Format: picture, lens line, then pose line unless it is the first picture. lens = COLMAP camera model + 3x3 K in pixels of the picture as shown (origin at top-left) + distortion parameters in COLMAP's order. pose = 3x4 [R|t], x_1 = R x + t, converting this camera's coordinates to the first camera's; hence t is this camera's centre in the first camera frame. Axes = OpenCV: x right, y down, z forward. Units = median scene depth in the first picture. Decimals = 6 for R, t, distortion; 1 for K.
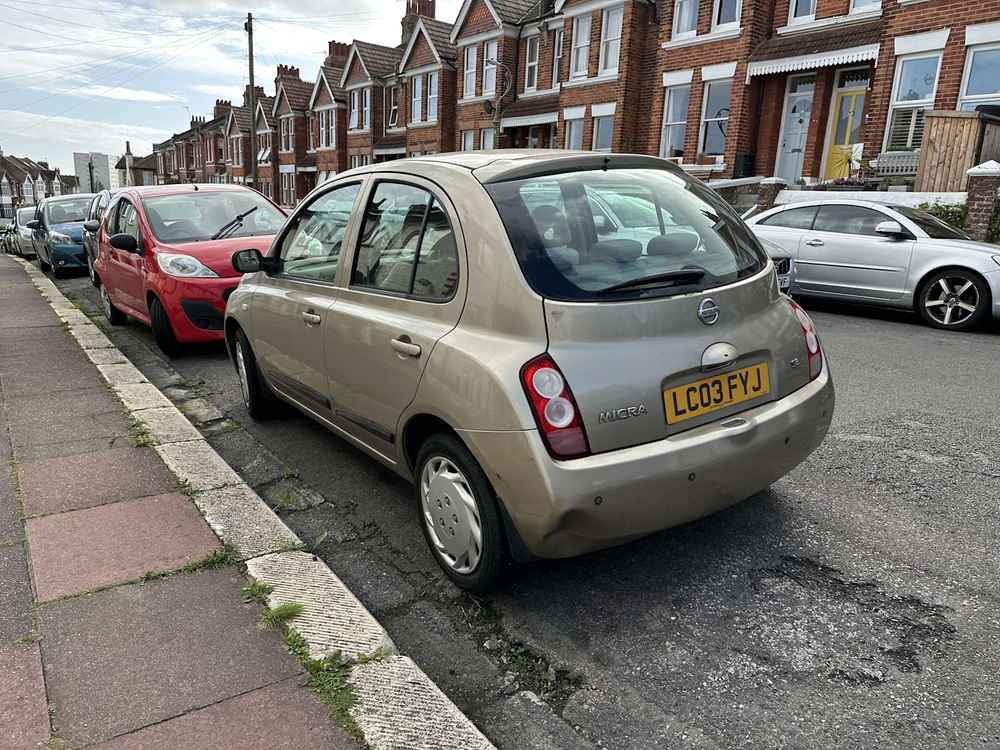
lens RADIAL K [[704.9, 0, 504.7], [0, 704.9, 364.4], [0, 0, 1]] dist [0.049443, -0.068610]
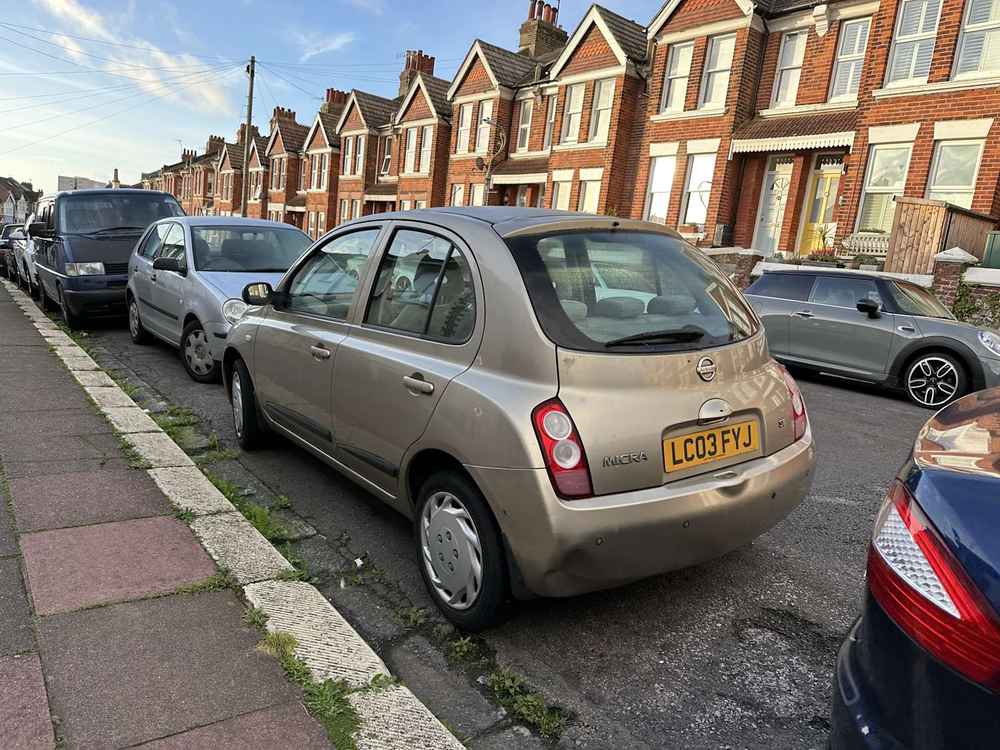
lens RADIAL K [[704.9, 0, 504.7], [0, 704.9, 364.4], [0, 0, 1]] dist [0.049443, -0.068610]
pose [[0.997271, 0.063336, 0.037948, -0.049730], [-0.060442, 0.995493, -0.073081, 0.013379], [-0.042406, 0.070587, 0.996604, -0.045896]]
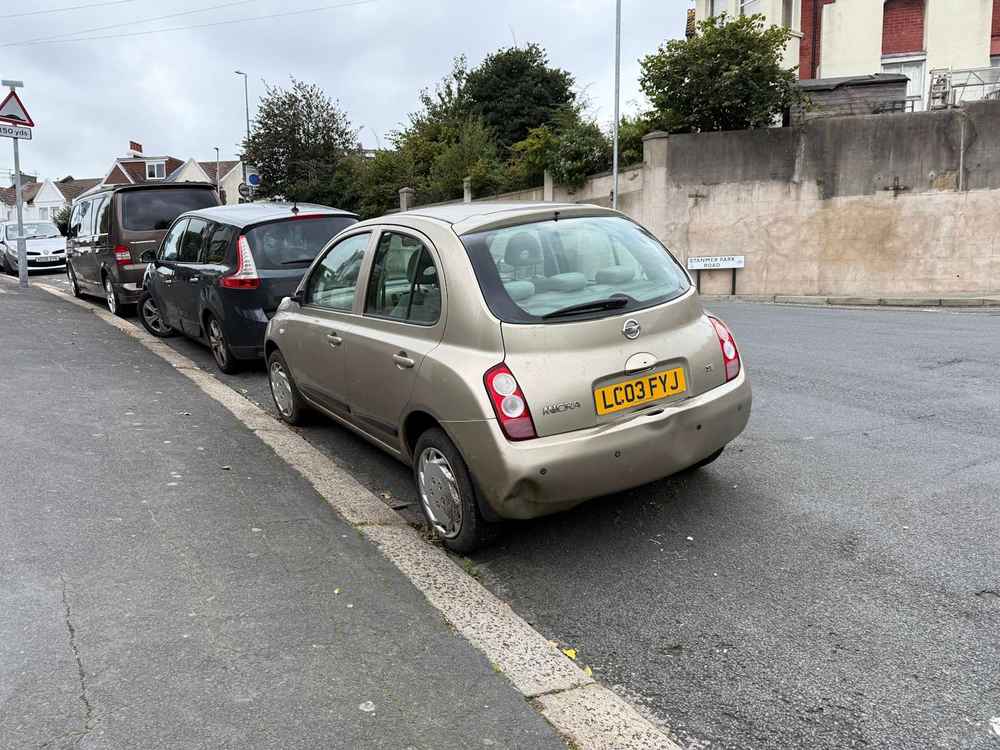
lens RADIAL K [[704.9, 0, 504.7], [0, 704.9, 364.4], [0, 0, 1]] dist [0.049443, -0.068610]
pose [[0.998927, -0.019503, -0.041996, 0.093193], [0.018607, 0.999593, -0.021616, 0.012564], [0.042400, 0.020811, 0.998884, -0.274808]]
